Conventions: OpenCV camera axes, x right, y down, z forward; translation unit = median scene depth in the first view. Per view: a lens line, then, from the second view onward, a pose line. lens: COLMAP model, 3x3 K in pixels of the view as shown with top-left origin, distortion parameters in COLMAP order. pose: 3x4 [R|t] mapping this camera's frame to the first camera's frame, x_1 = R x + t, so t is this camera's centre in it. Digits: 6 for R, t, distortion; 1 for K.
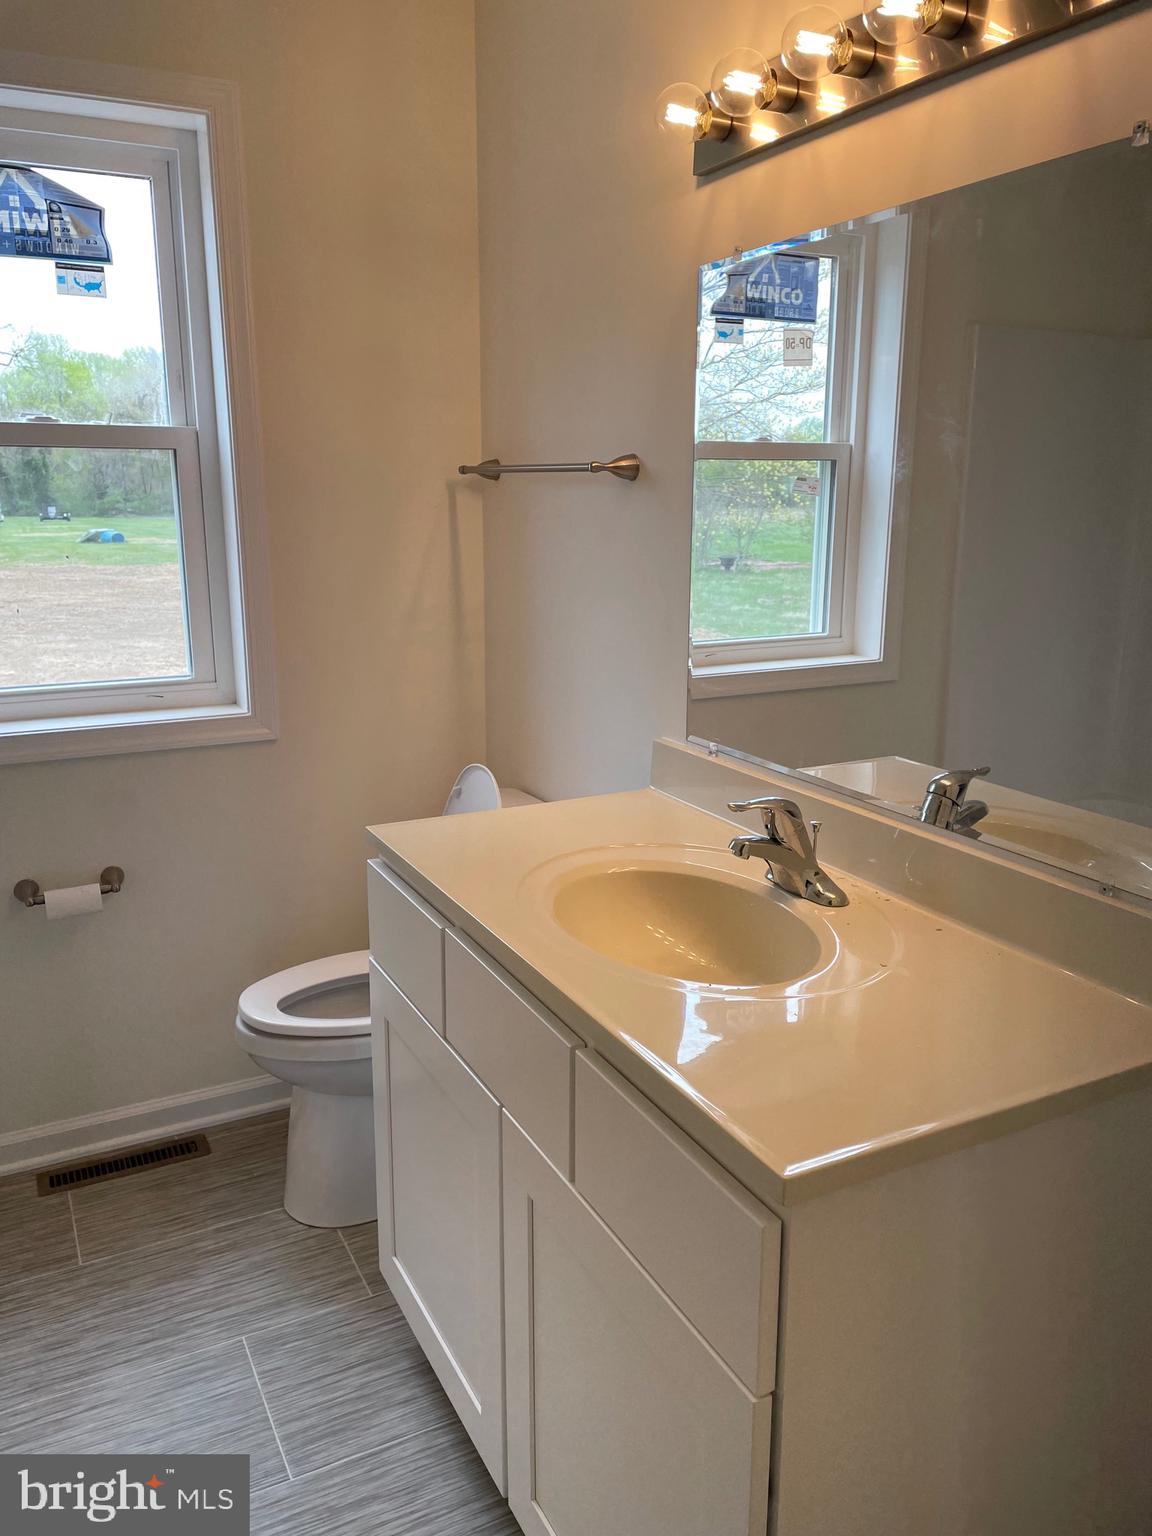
lens RADIAL K [[1154.4, 0, 573.3], [0, 1154.4, 745.1], [0, 0, 1]] dist [0.099460, -0.128614]
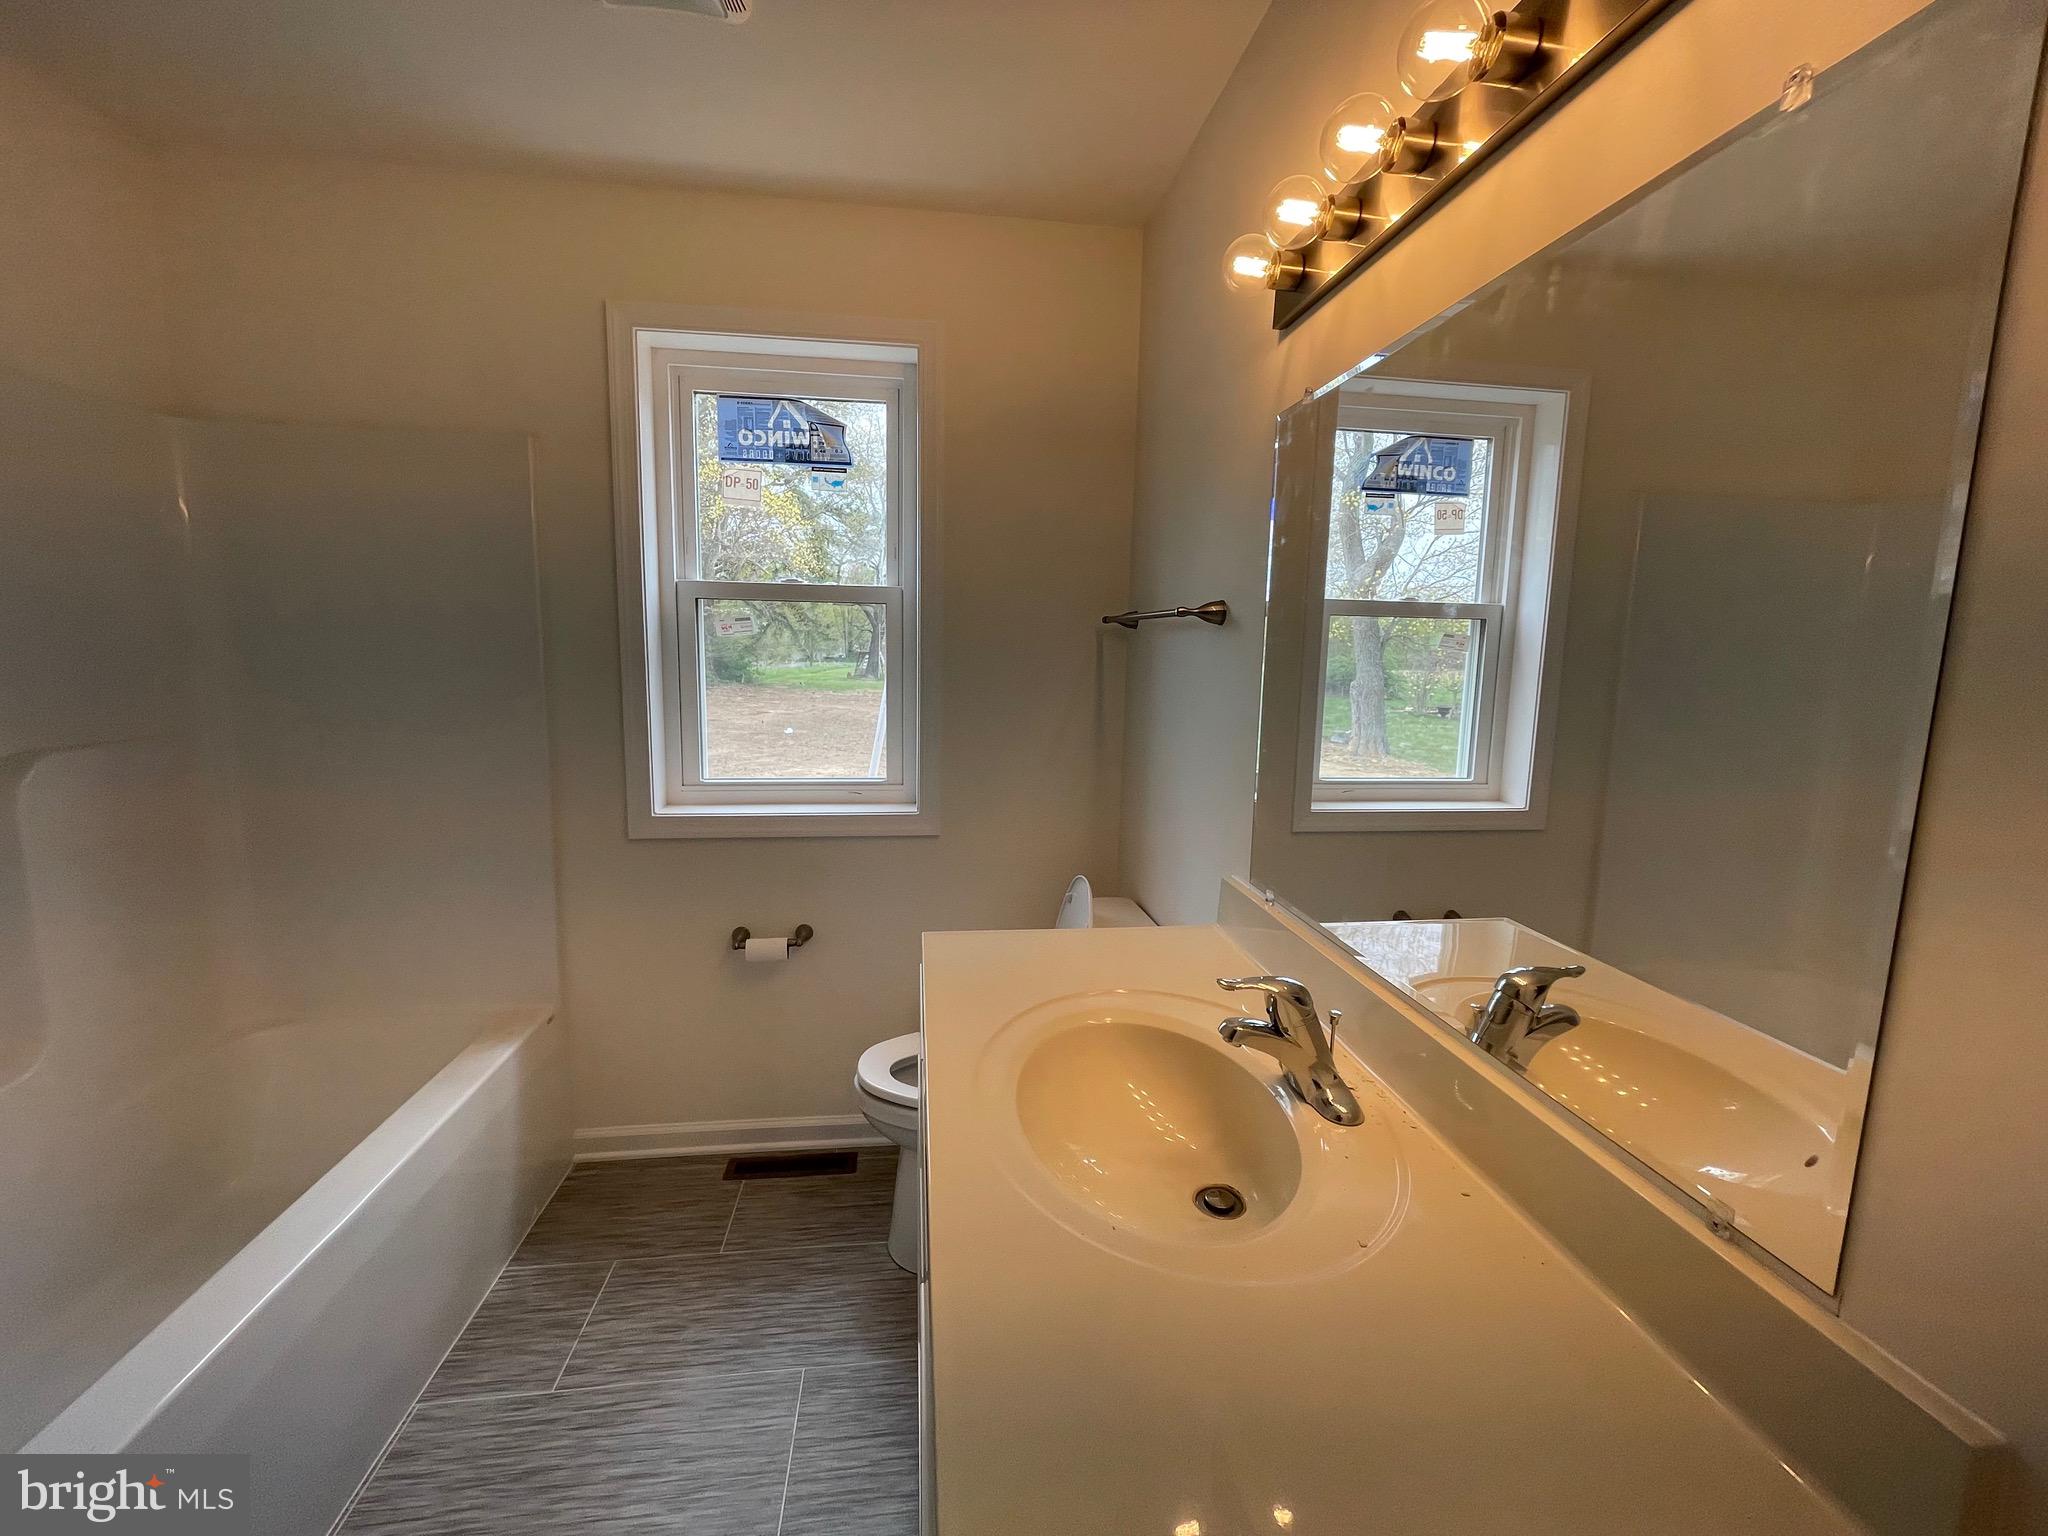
lens RADIAL K [[826.9, 0, 1025.5], [0, 826.9, 754.1], [0, 0, 1]] dist [-0.011442, 0.004215]
pose [[0.939900, 0.061743, -0.335821, 0.125111], [-0.091914, 0.992962, -0.074688, -0.036557], [0.328846, 0.101066, 0.938960, 0.227762]]
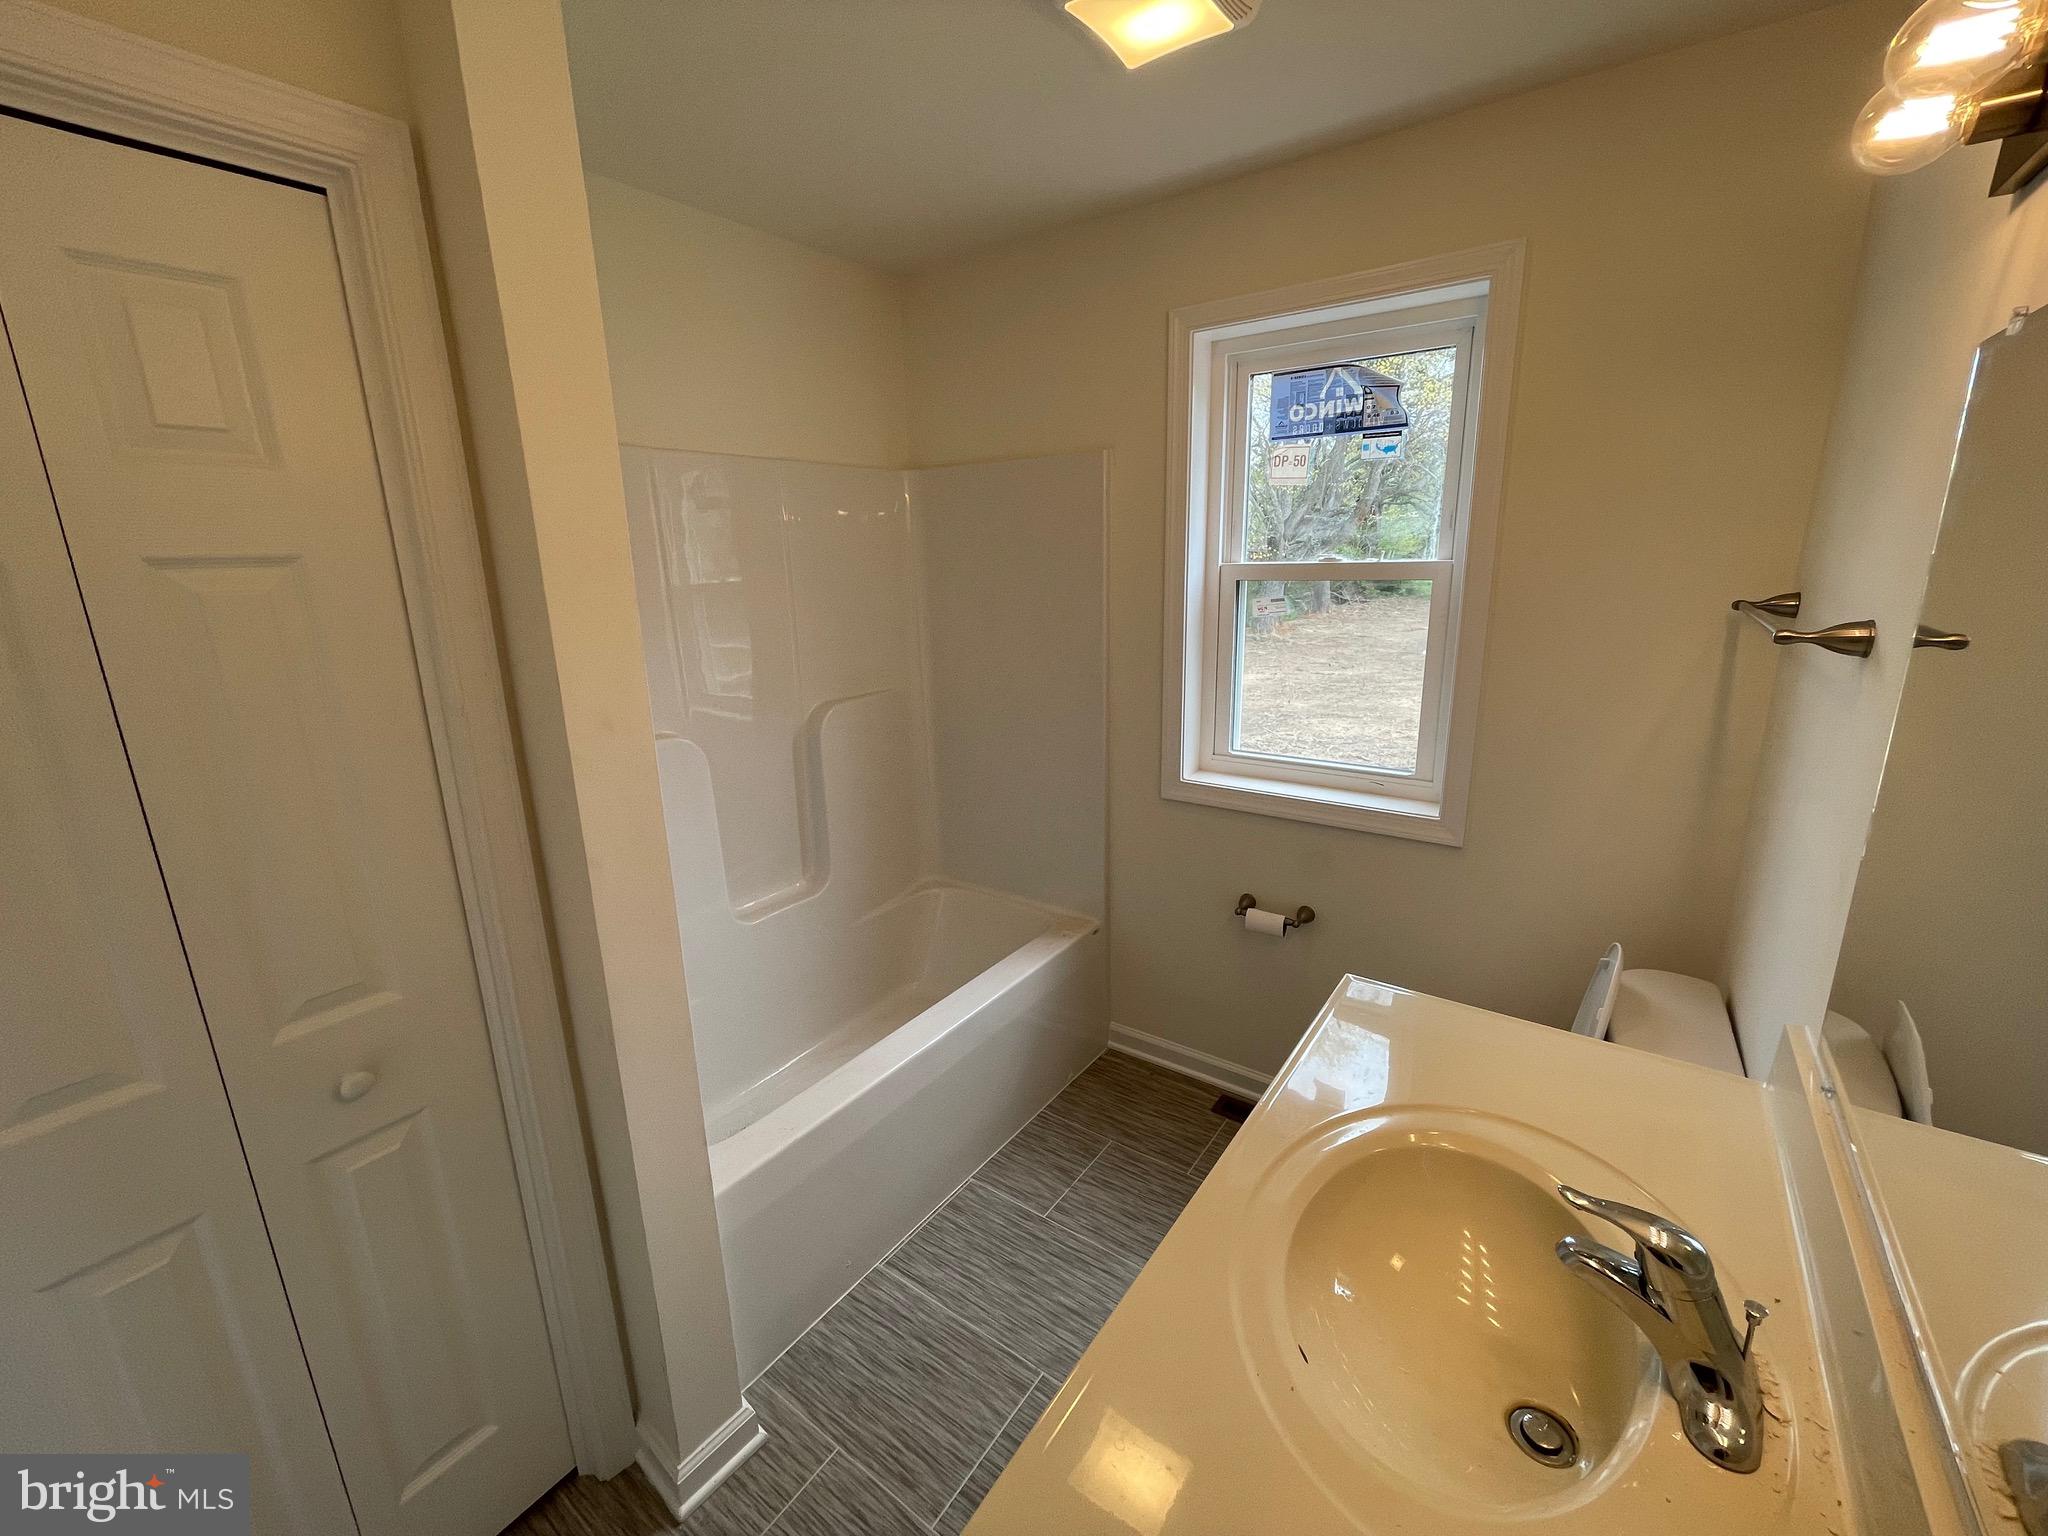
lens RADIAL K [[826.9, 0, 1025.5], [0, 826.9, 754.1], [0, 0, 1]] dist [-0.011442, 0.004215]
pose [[0.451466, 0.198704, -0.869882, 0.229535], [-0.170919, 0.976095, 0.134259, -0.133327], [0.875765, 0.088065, 0.474636, 0.295970]]
